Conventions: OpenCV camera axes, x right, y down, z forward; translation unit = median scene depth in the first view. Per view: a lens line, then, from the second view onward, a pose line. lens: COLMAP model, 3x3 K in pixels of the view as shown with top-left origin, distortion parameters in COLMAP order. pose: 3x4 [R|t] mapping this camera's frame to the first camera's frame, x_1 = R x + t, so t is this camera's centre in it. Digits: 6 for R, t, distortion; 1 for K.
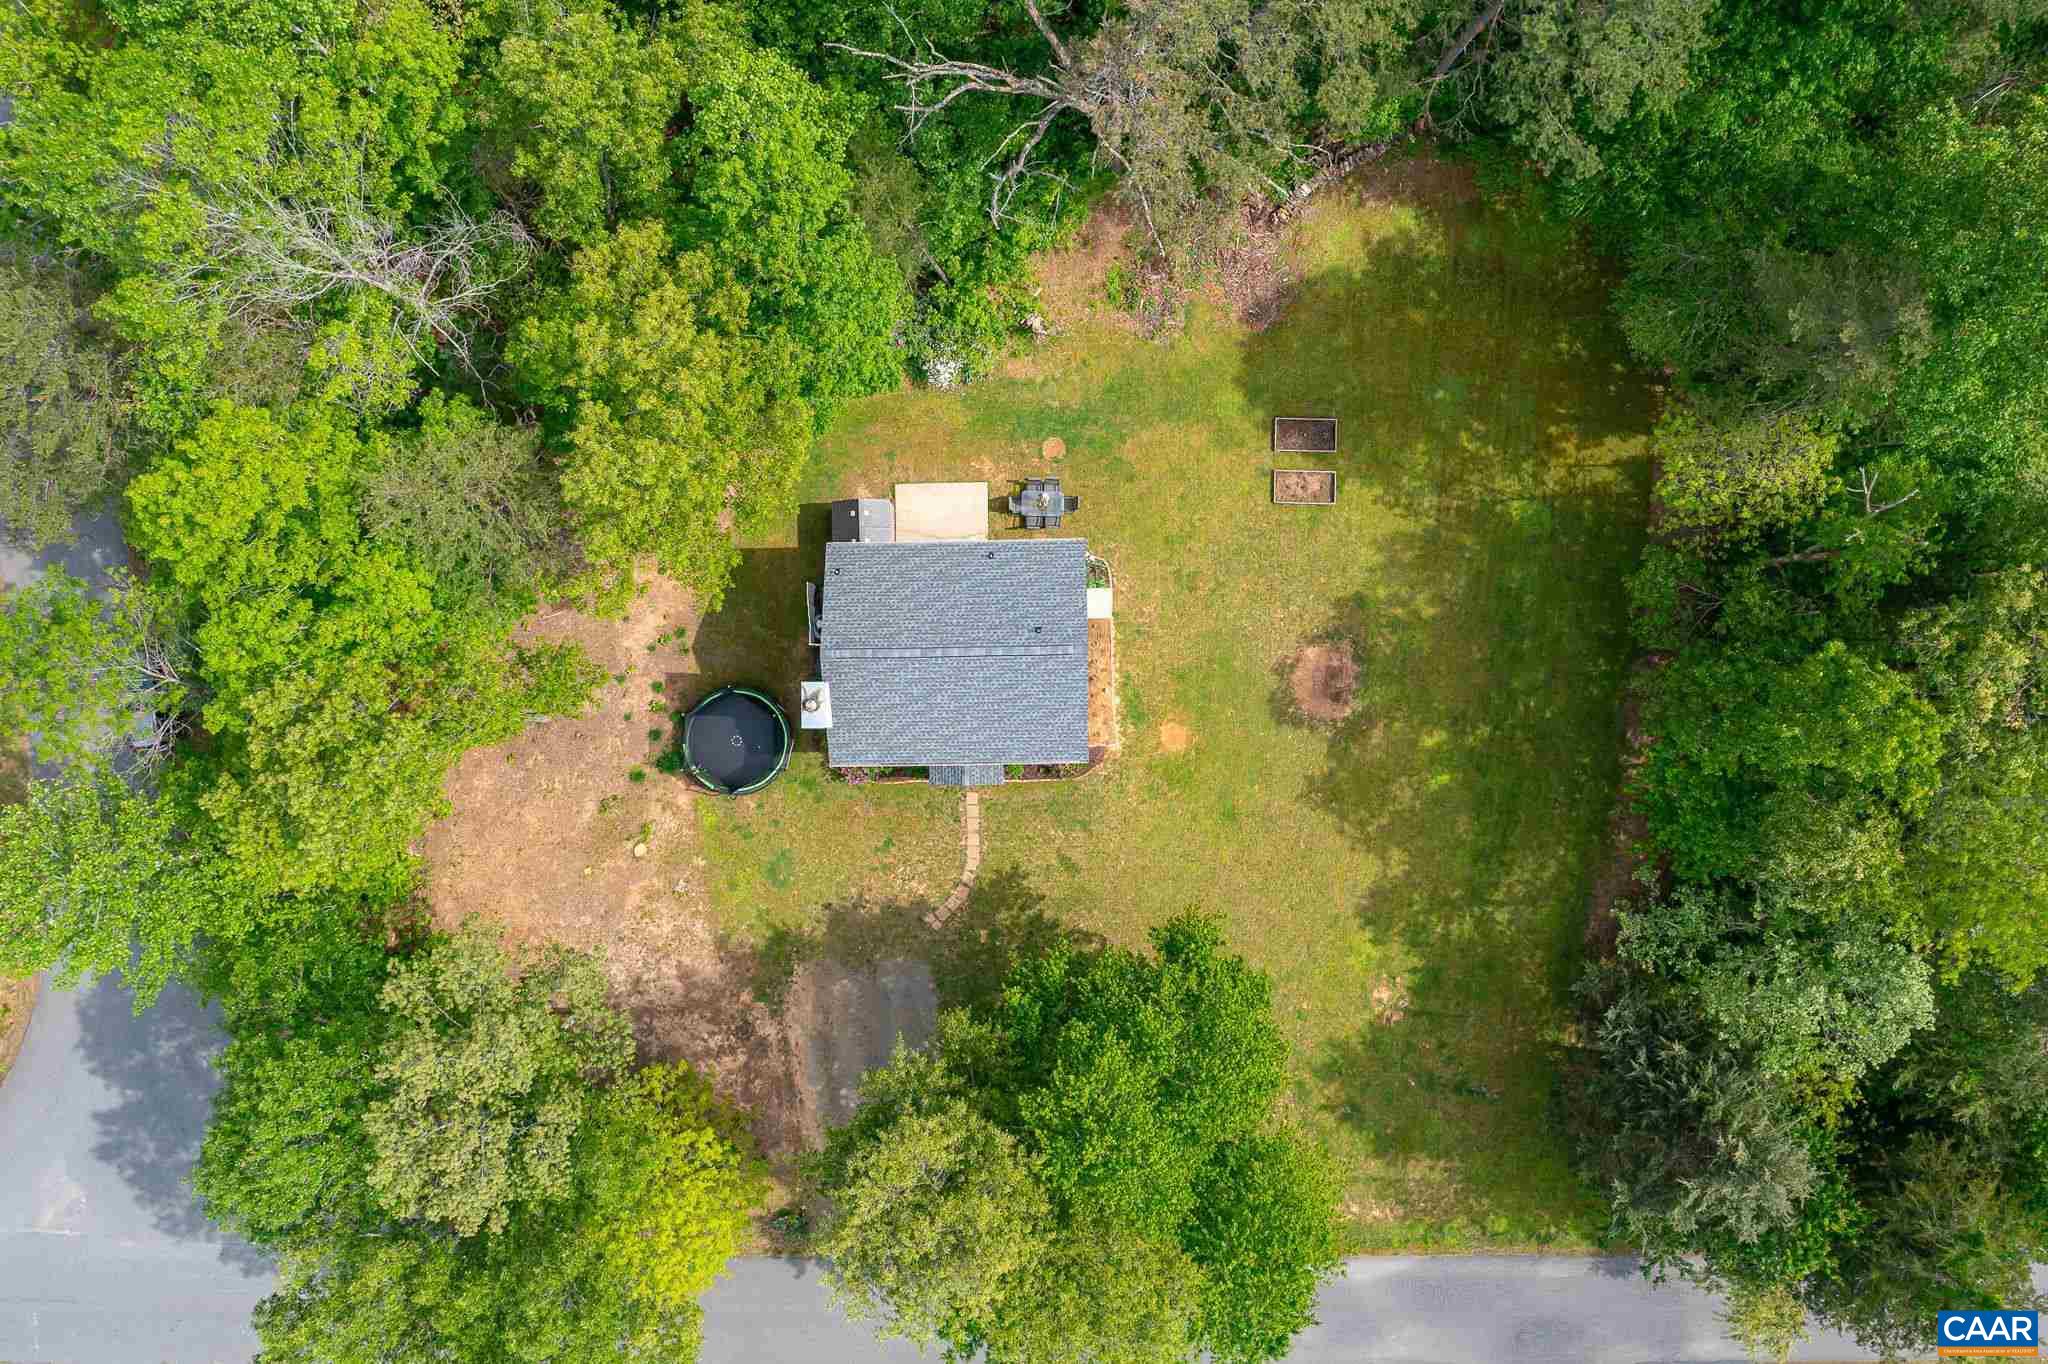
lens RADIAL K [[1632.6, 0, 1029.5], [0, 1632.6, 687.9], [0, 0, 1]] dist [-0.010466, -0.010479]
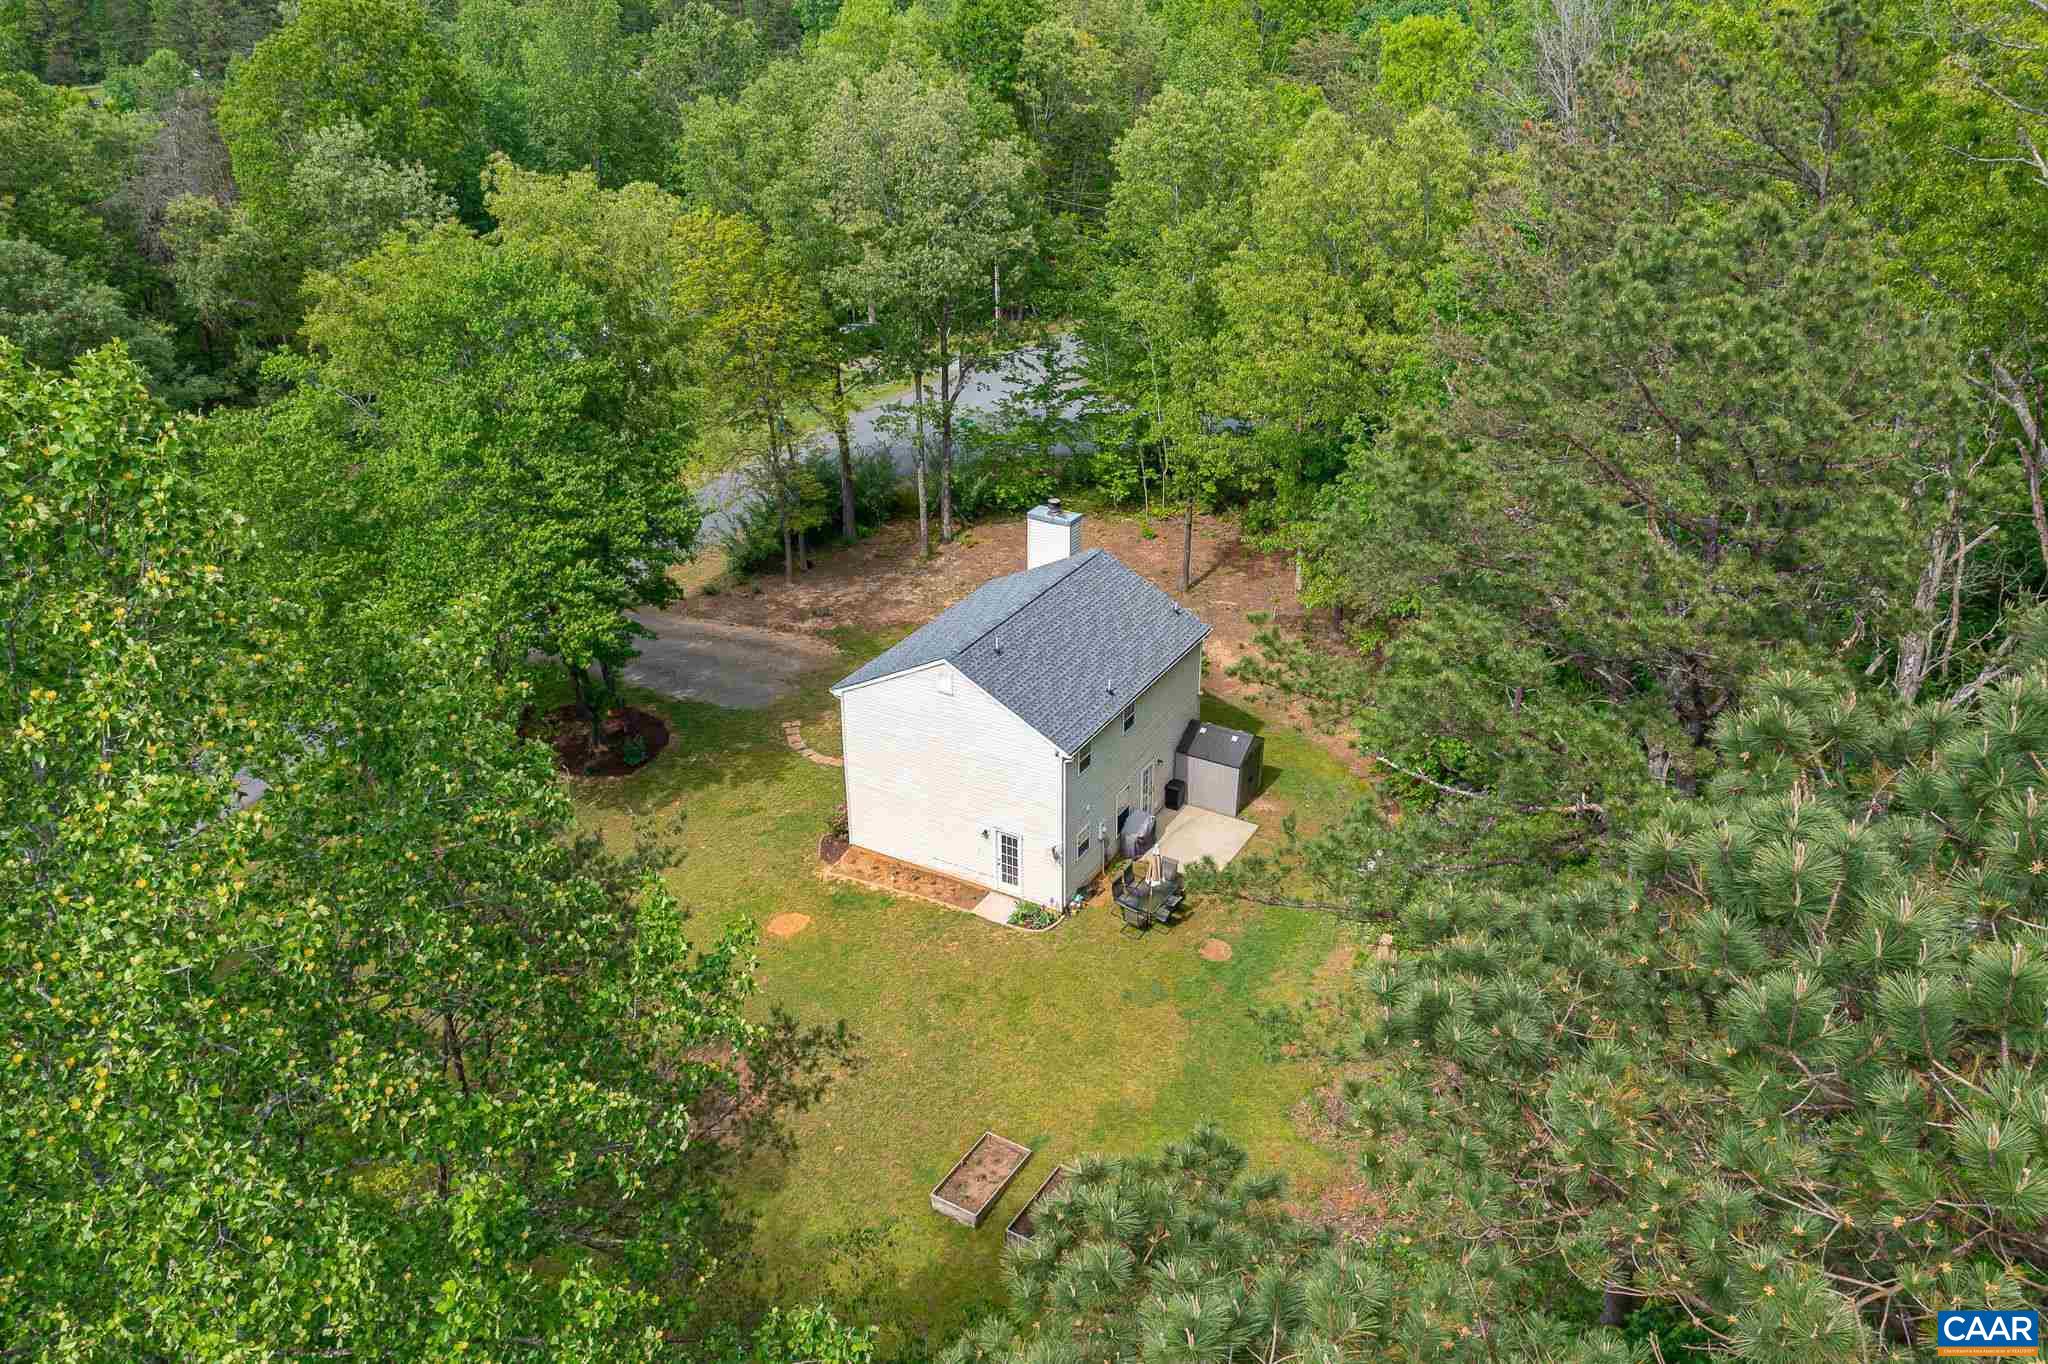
lens RADIAL K [[1632.6, 0, 1020.3], [0, 1632.6, 683.0], [0, 0, 1]] dist [-0.010466, -0.010479]
pose [[-0.512722, 0.410394, -0.754117, 0.538638], [-0.858423, -0.229664, 0.458655, -0.367134], [0.015036, 0.882514, 0.470046, 0.556165]]
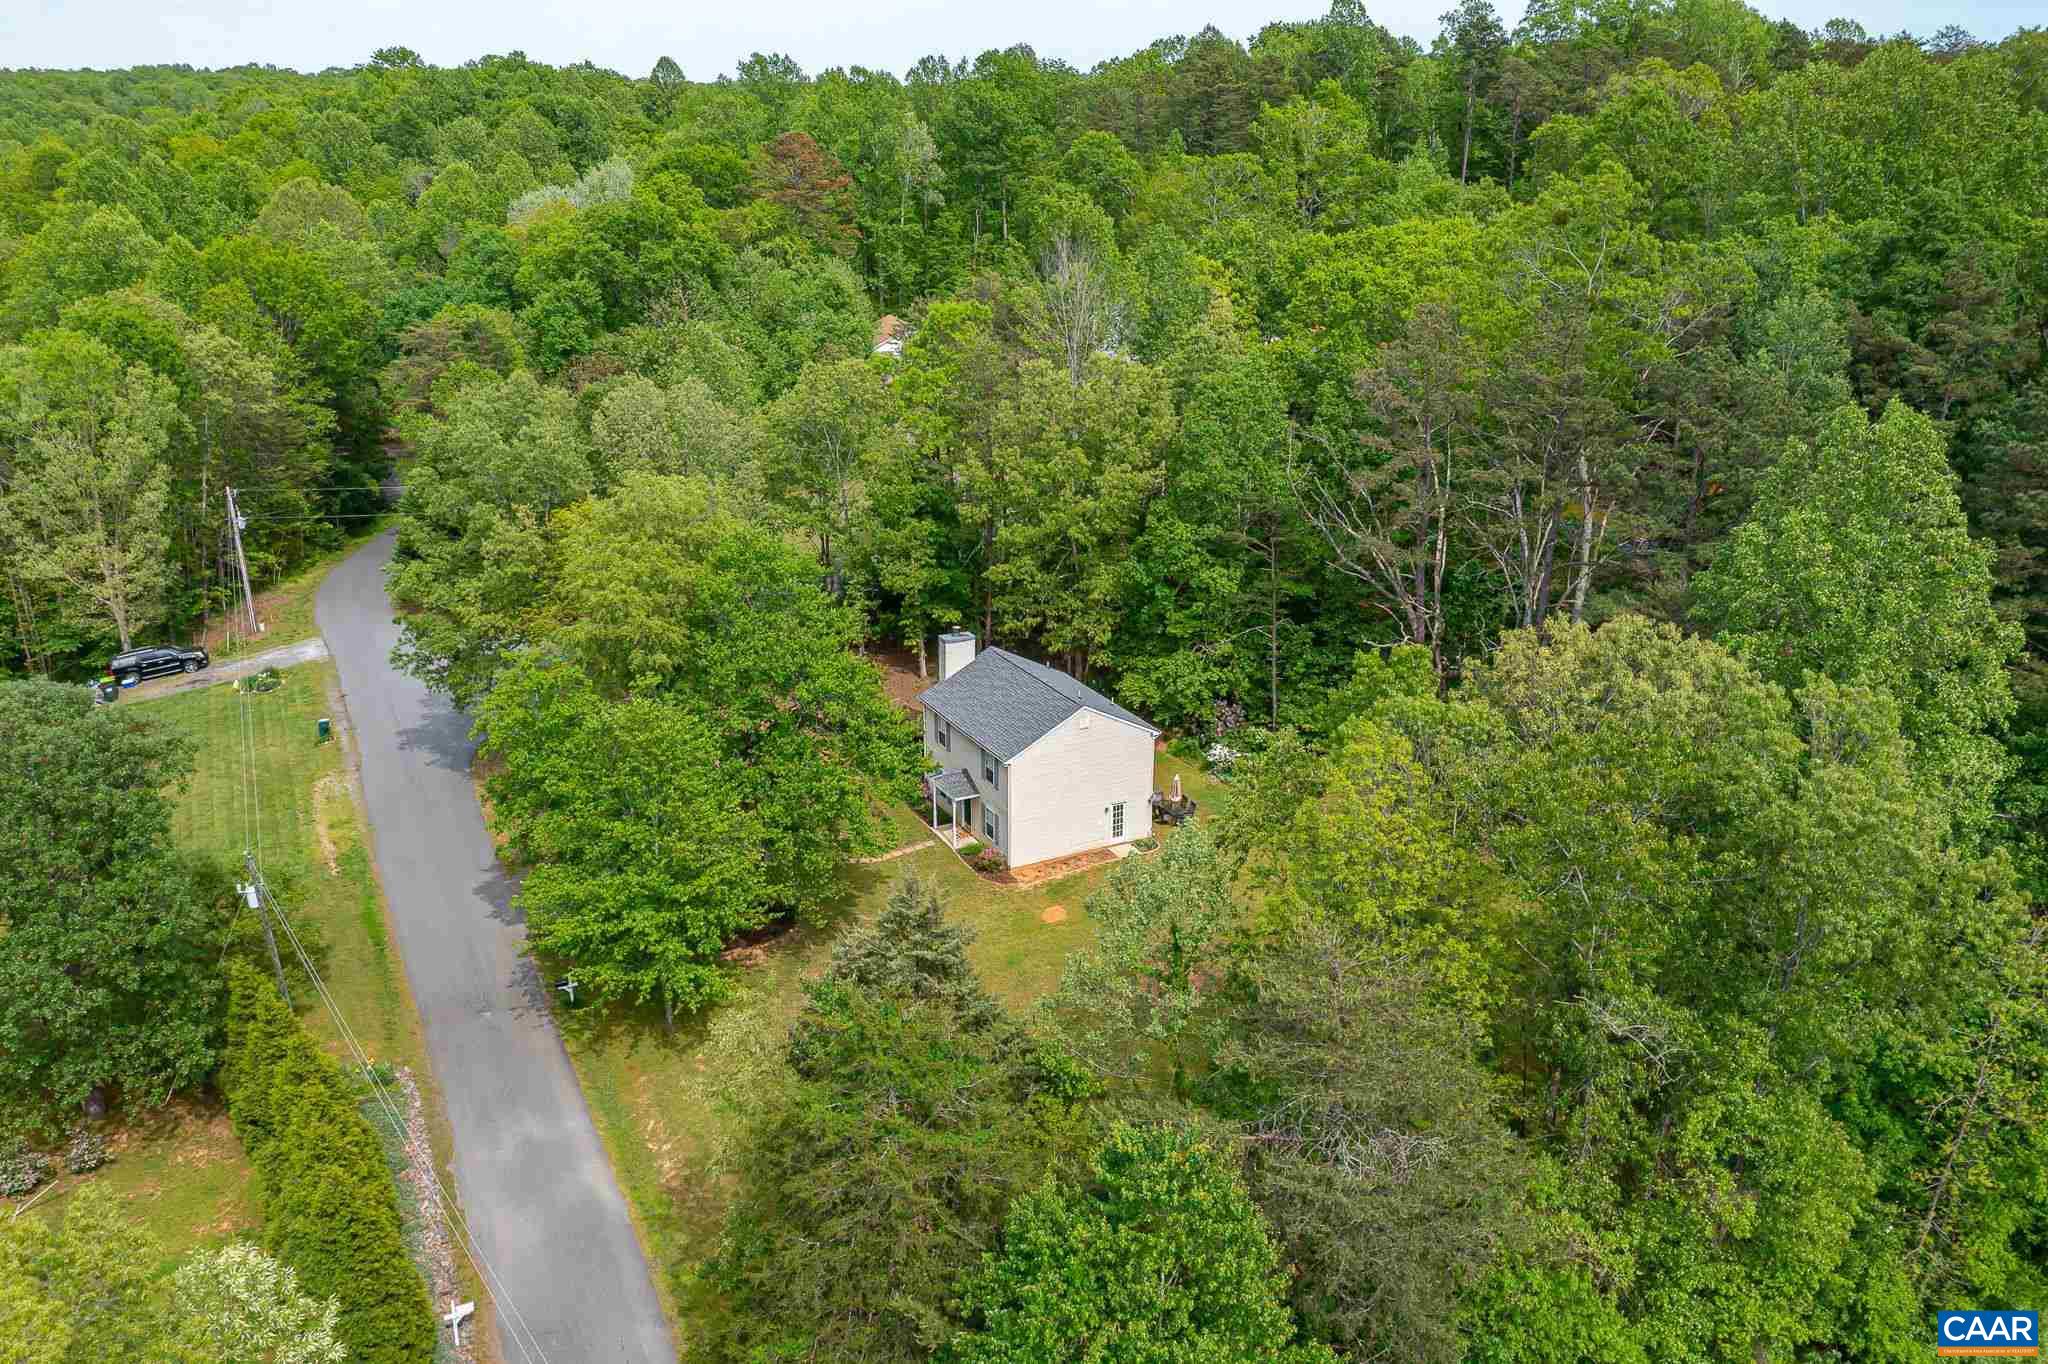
lens RADIAL K [[1632.6, 0, 1022.8], [0, 1632.6, 686.7], [0, 0, 1]] dist [-0.010466, -0.010479]
pose [[0.448175, 0.324479, -0.832978, 0.930449], [-0.893846, 0.148778, -0.422970, 0.483718], [-0.013316, 0.934119, 0.356713, 0.464321]]
